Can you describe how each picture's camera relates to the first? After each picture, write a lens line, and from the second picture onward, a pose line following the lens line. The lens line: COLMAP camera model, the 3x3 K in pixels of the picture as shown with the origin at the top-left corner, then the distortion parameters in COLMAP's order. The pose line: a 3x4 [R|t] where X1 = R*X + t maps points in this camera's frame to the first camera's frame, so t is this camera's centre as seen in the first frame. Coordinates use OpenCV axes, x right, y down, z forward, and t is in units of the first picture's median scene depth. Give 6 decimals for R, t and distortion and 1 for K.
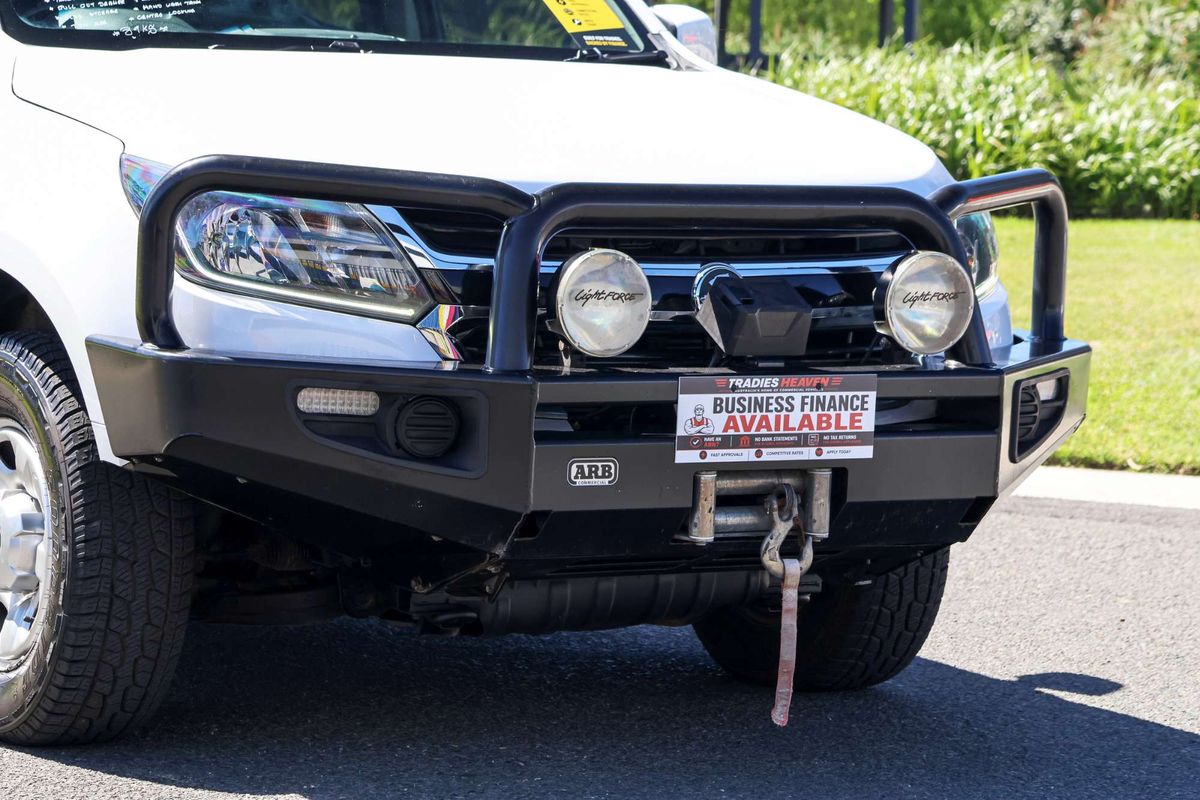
lens RADIAL K [[3913.1, 0, 600.0], [0, 3913.1, 400.0], [0, 0, 1]] dist [0.770055, 0.155120]
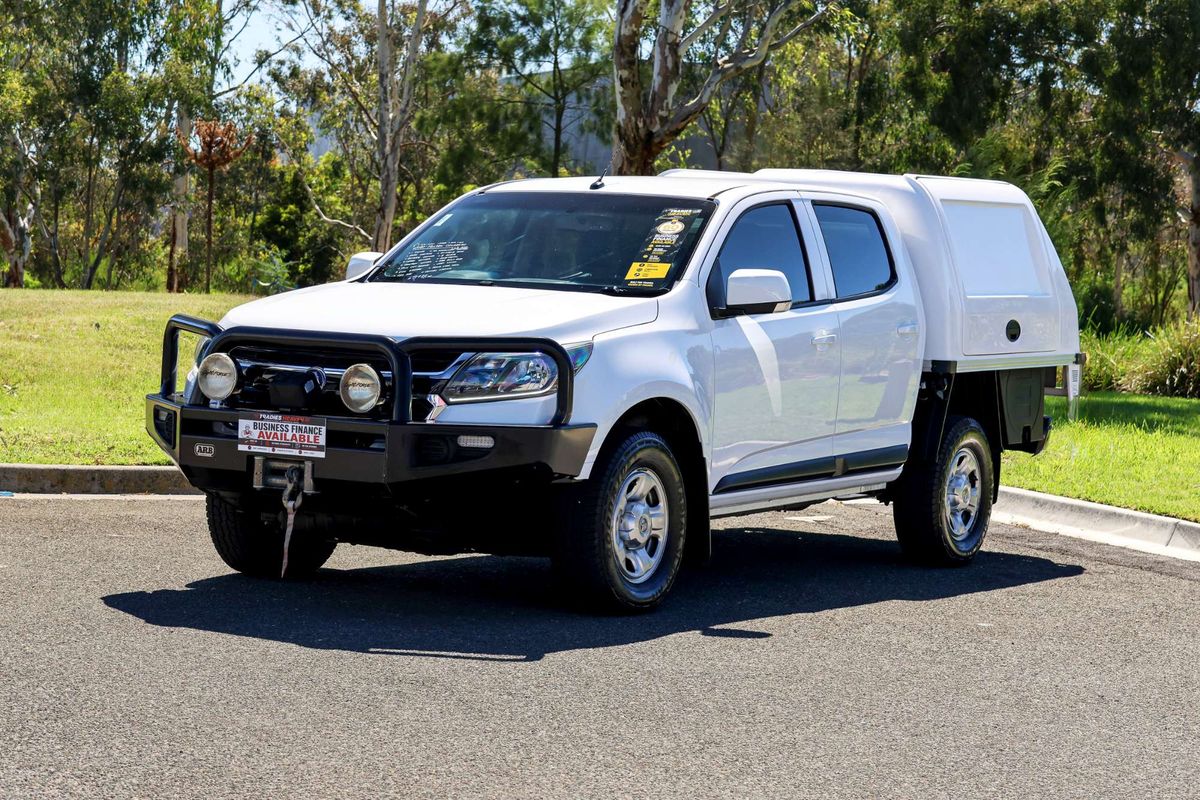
lens RADIAL K [[2693.3, 0, 600.0], [0, 2693.3, 400.0], [0, 0, 1]] dist [0.274588, 0.286816]
pose [[0.496335, 0.026341, -0.867731, 1.426196], [-0.109951, 0.993398, -0.032735, 0.015259], [0.861140, 0.111656, 0.495955, 0.400834]]
